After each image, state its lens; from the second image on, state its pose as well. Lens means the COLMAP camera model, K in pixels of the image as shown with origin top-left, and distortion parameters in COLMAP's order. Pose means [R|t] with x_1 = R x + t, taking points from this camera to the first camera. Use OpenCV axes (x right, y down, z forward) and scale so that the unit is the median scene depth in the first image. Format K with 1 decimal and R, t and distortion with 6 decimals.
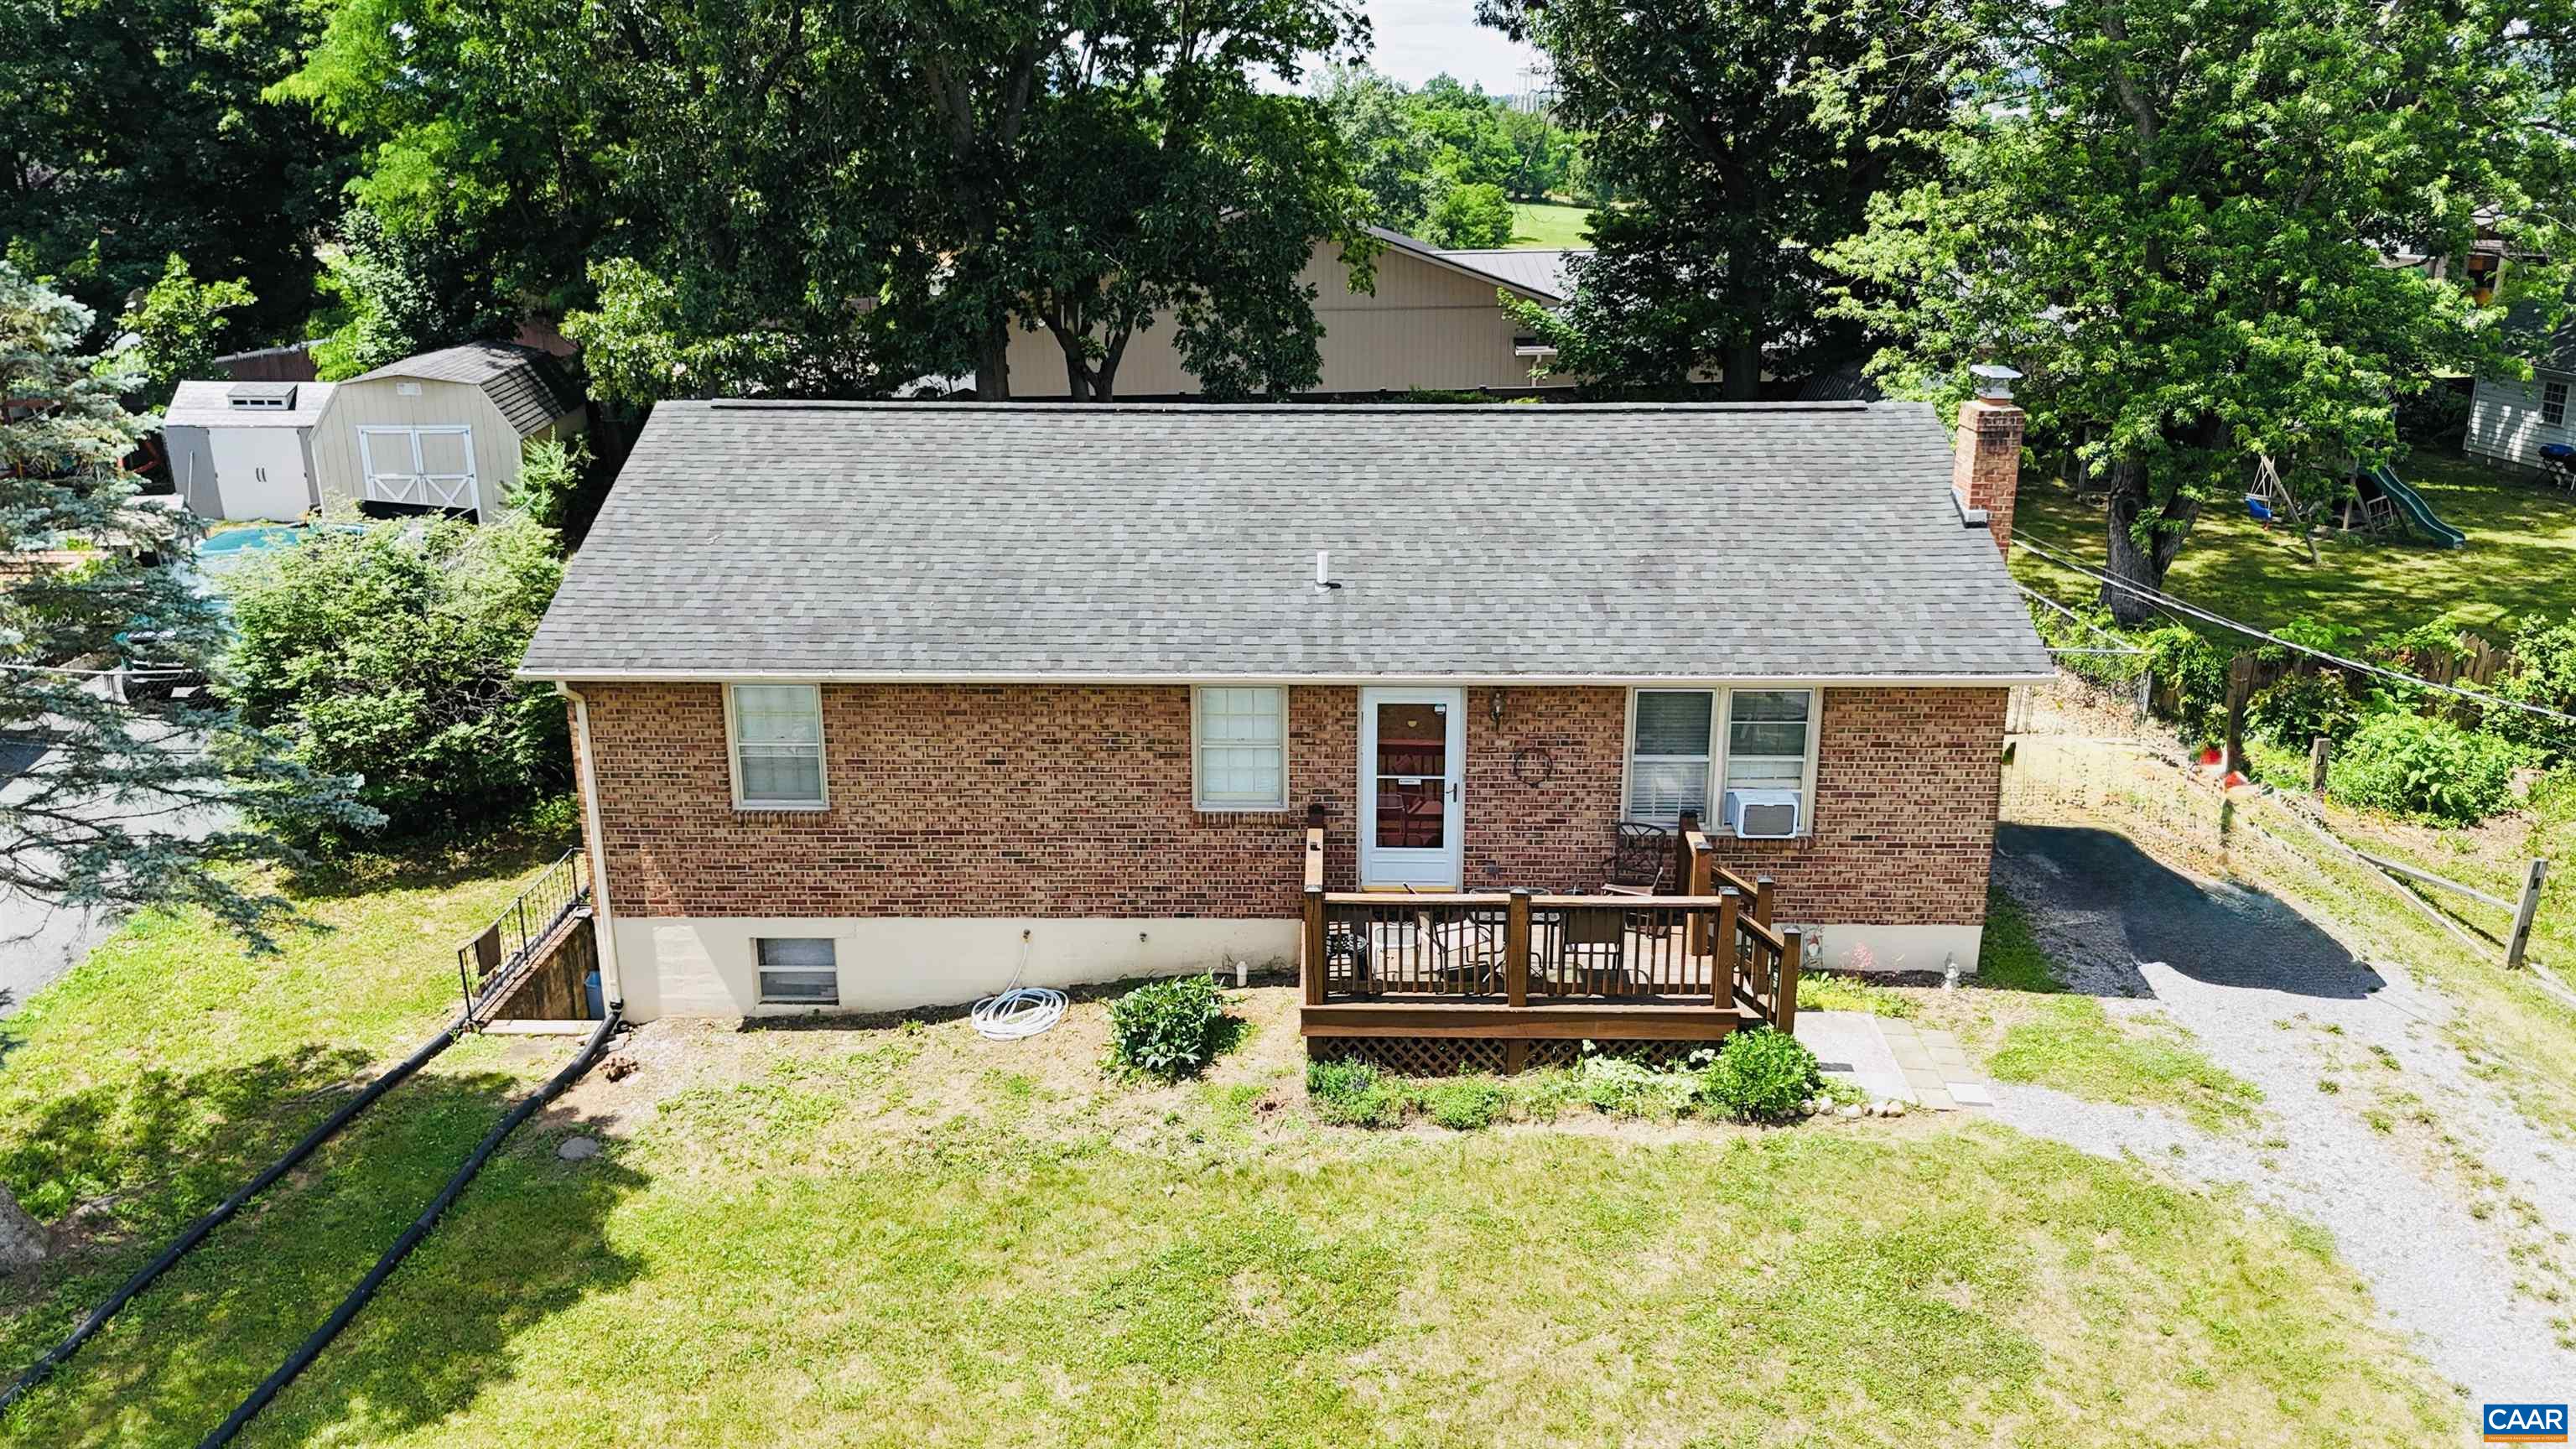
lens RADIAL K [[1899.4, 0, 1294.3], [0, 1899.4, 717.6], [0, 0, 1]] dist [0.127482, -0.184379]
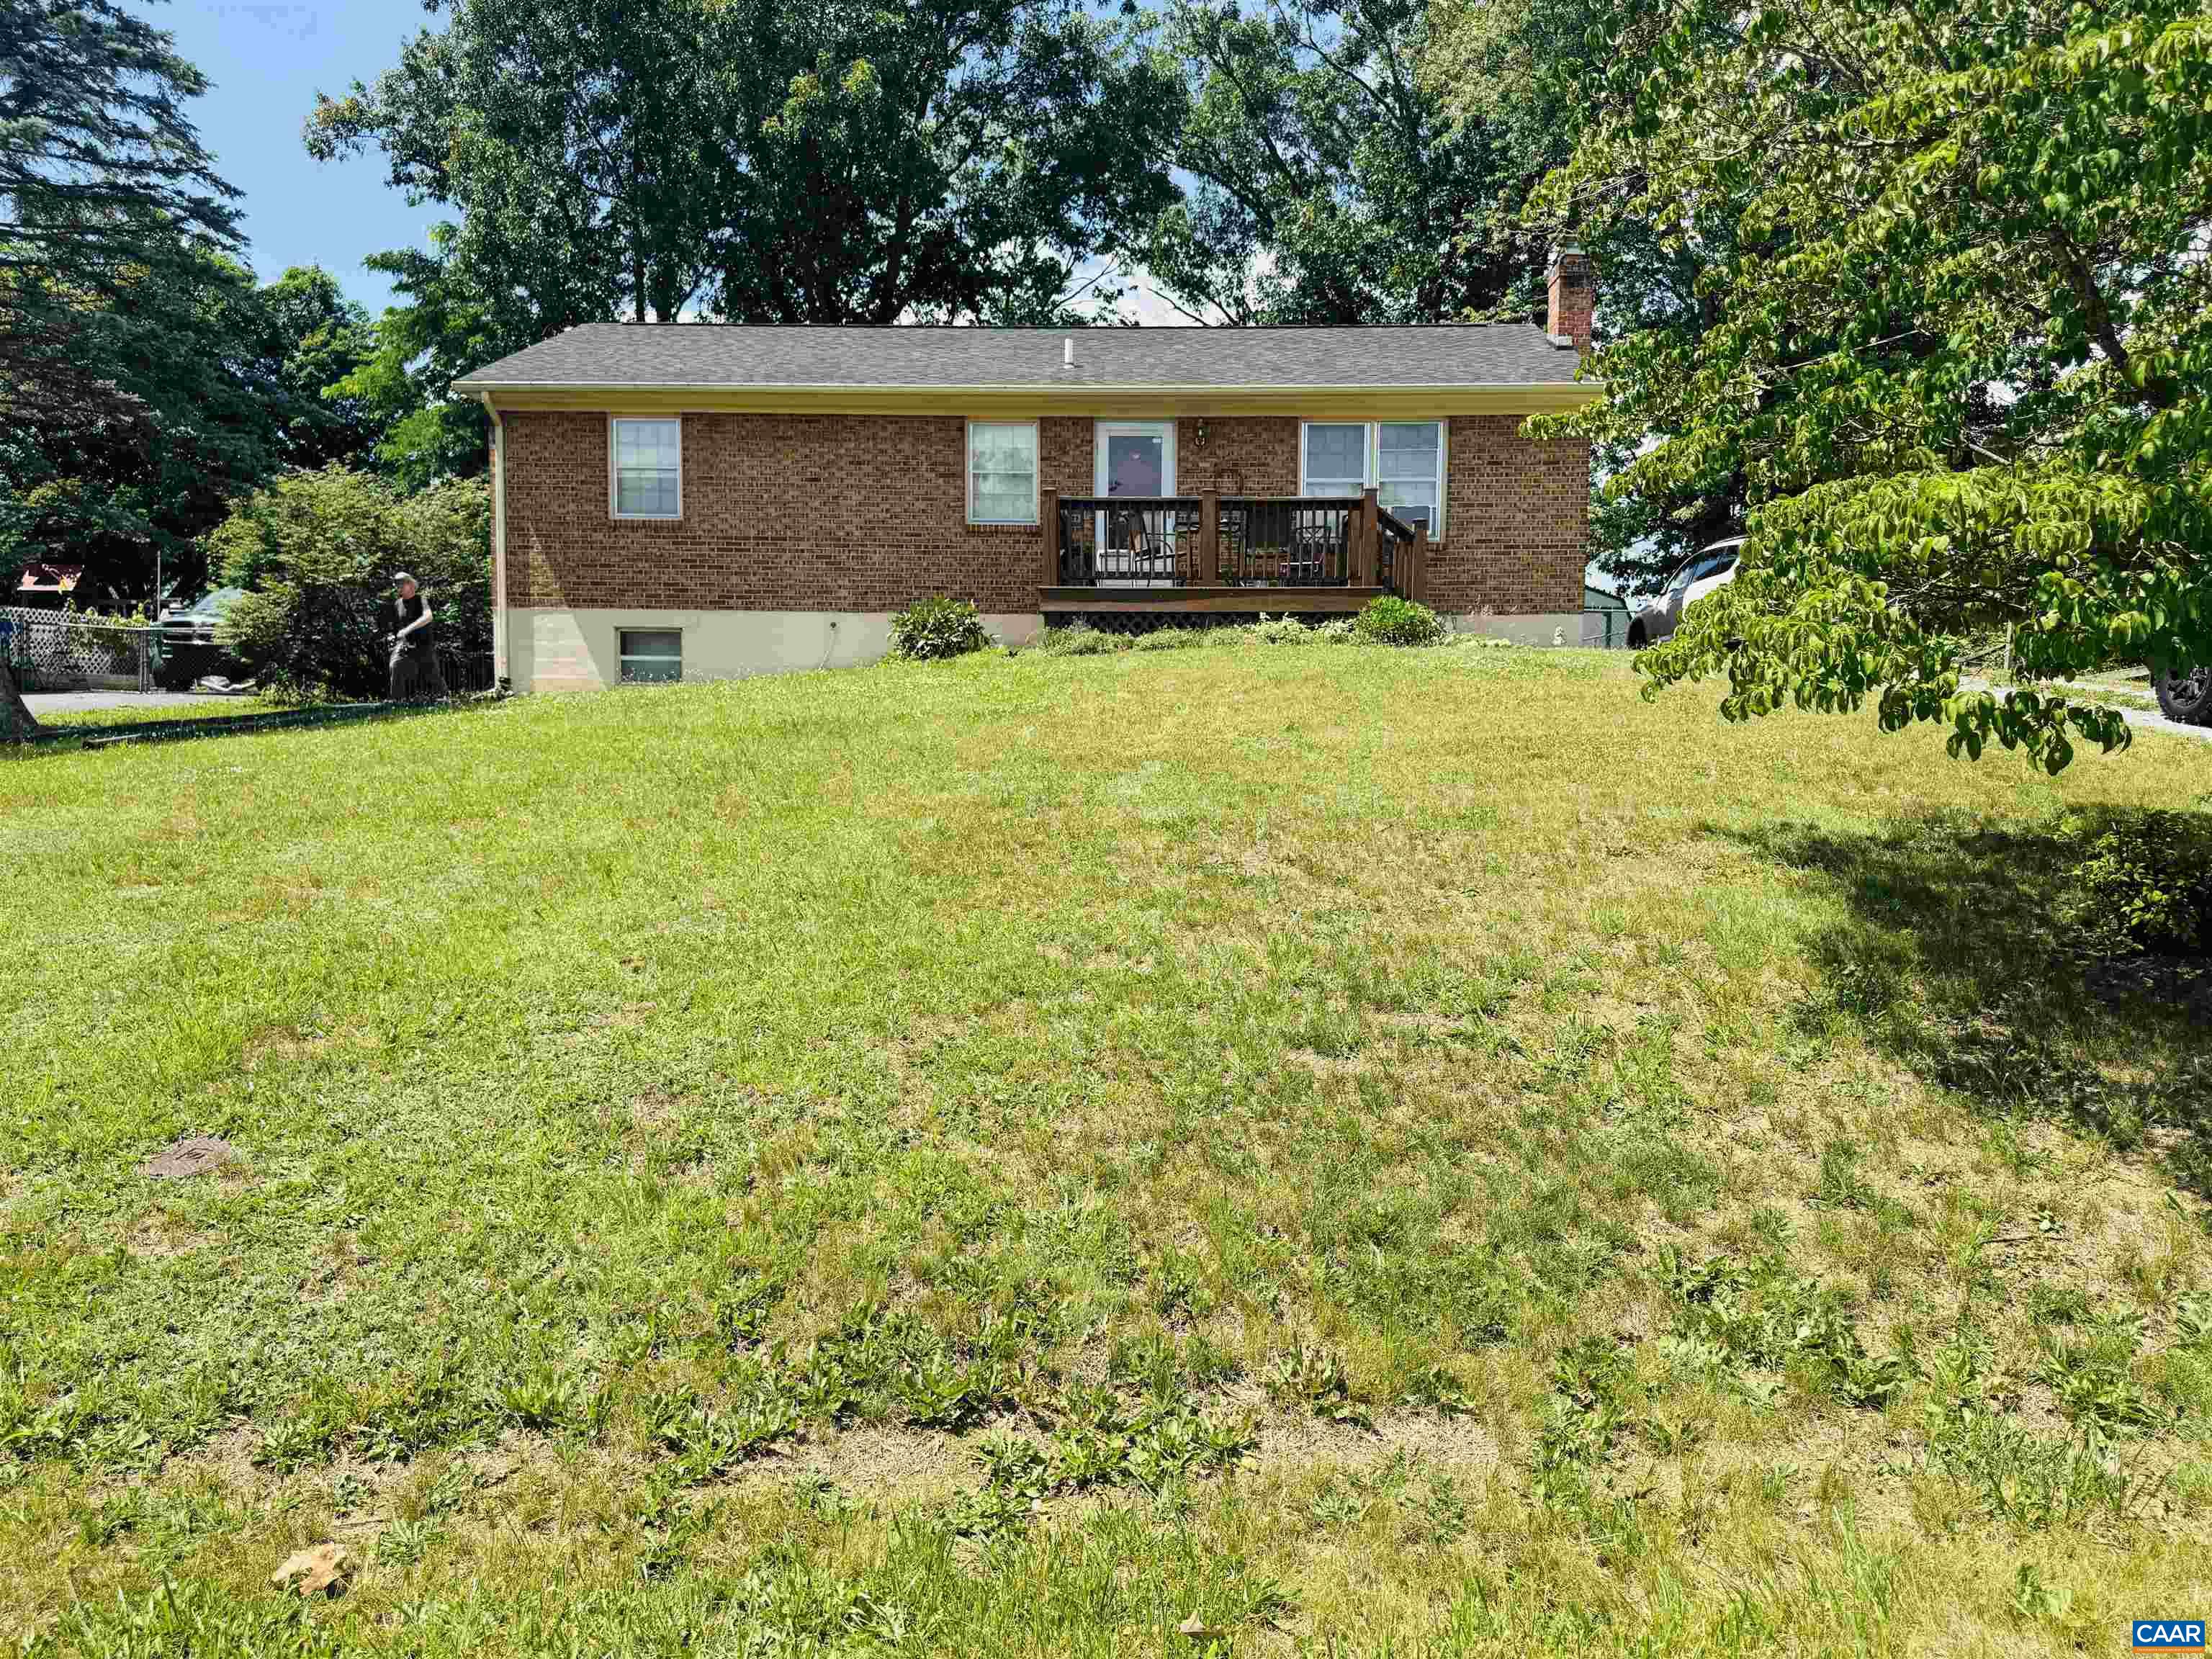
lens RADIAL K [[1548.3, 0, 1107.2], [0, 1548.3, 835.3], [0, 0, 1]] dist [0.155261, -0.318407]
pose [[0.999938, 0.009433, -0.005851, 0.051604], [-0.010553, 0.971328, -0.237507, 0.511266], [0.003443, 0.237554, 0.971368, 0.025332]]
